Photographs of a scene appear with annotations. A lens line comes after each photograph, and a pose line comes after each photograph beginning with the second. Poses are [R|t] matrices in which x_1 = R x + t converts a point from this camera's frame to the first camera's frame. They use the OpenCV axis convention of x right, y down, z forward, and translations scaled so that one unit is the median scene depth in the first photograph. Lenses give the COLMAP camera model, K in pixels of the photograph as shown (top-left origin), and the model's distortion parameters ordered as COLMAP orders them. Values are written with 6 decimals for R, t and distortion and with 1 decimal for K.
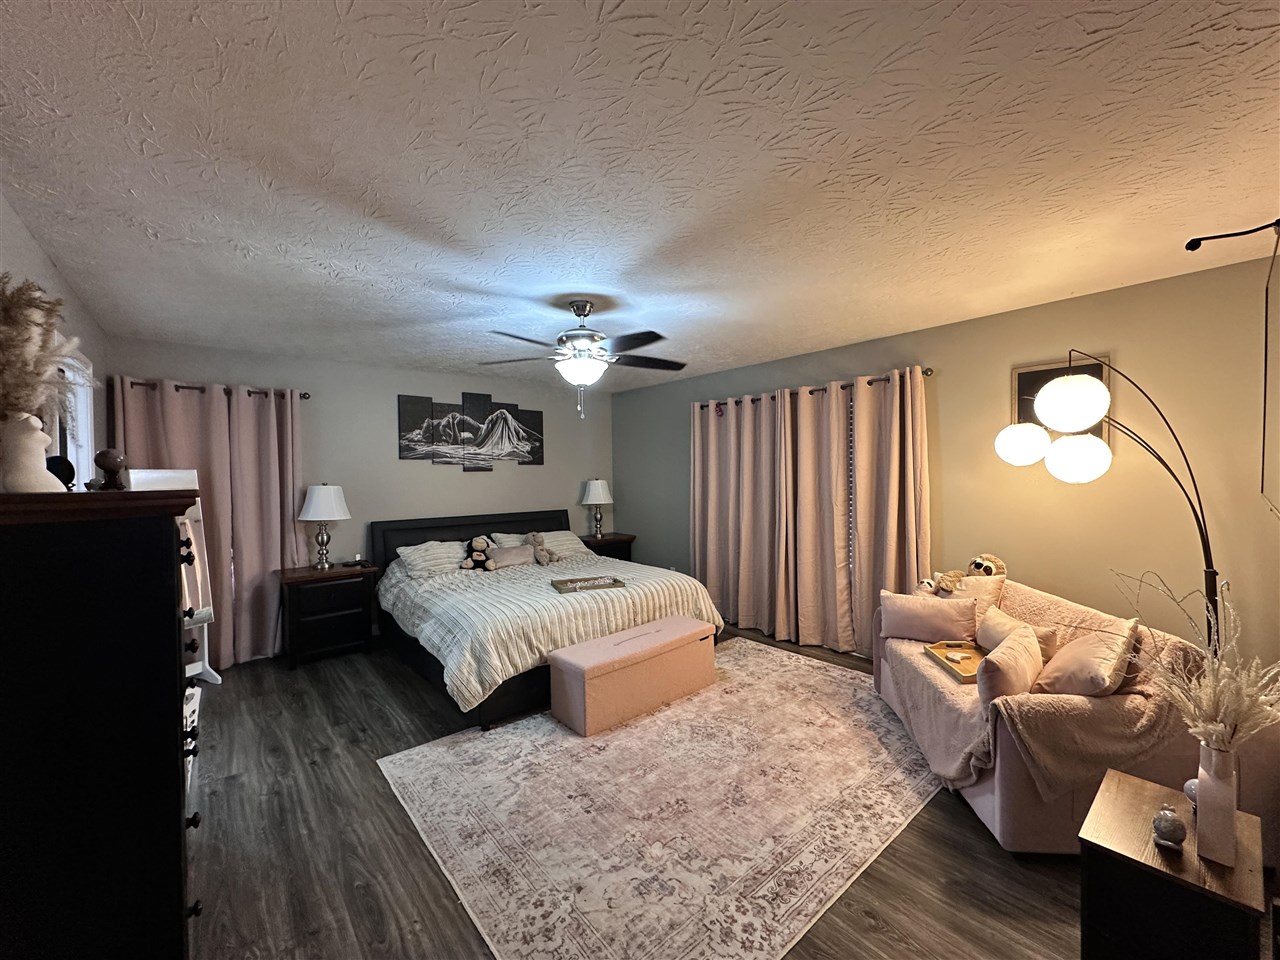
lens RADIAL K [[510.8, 0, 643.7], [0, 510.8, 483.4], [0, 0, 1]] dist [-0.001612, 0.000944]
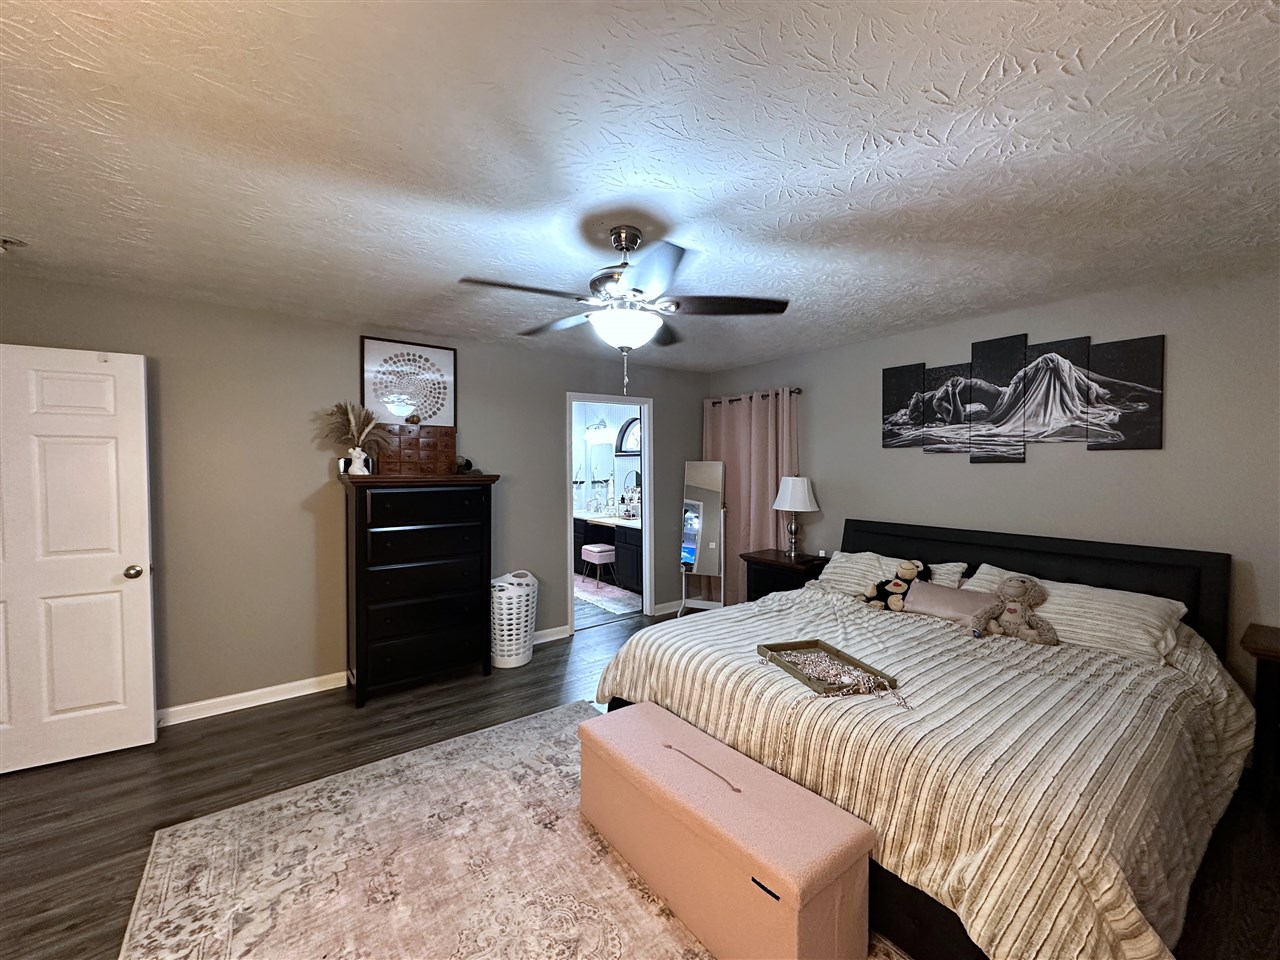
lens RADIAL K [[510.8, 0, 639.9], [0, 510.8, 480.8], [0, 0, 1]] dist [-0.001612, 0.000944]
pose [[-0.080837, 0.043913, -0.995760, 0.365222], [-0.015851, 0.998846, 0.045336, -0.024852], [0.996601, 0.019449, -0.080048, 0.659142]]
